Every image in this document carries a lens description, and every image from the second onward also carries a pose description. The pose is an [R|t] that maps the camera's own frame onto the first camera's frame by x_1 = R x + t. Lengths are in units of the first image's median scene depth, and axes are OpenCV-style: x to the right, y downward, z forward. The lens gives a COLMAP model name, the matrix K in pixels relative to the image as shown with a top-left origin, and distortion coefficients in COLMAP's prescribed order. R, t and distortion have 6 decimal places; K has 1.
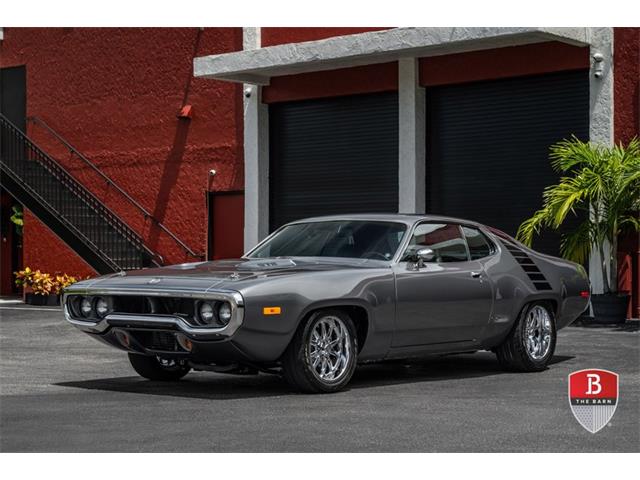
lens RADIAL K [[1164.3, 0, 307.1], [0, 1164.3, 273.9], [0, 0, 1]] dist [0.036858, -0.146460]
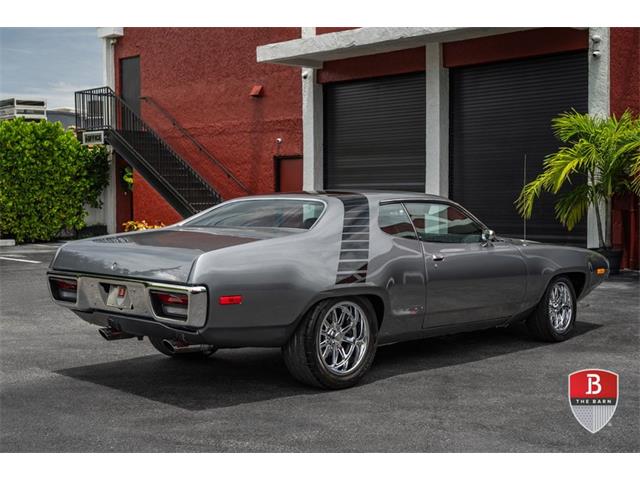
lens RADIAL K [[830.7, 0, 336.8], [0, 830.7, 226.2], [0, 0, 1]] dist [0.020963, 0.034084]
pose [[0.997399, -0.000067, -0.072074, 0.055248], [0.001847, 0.999695, 0.024623, -0.023390], [0.072051, -0.024692, 0.997095, 0.165359]]
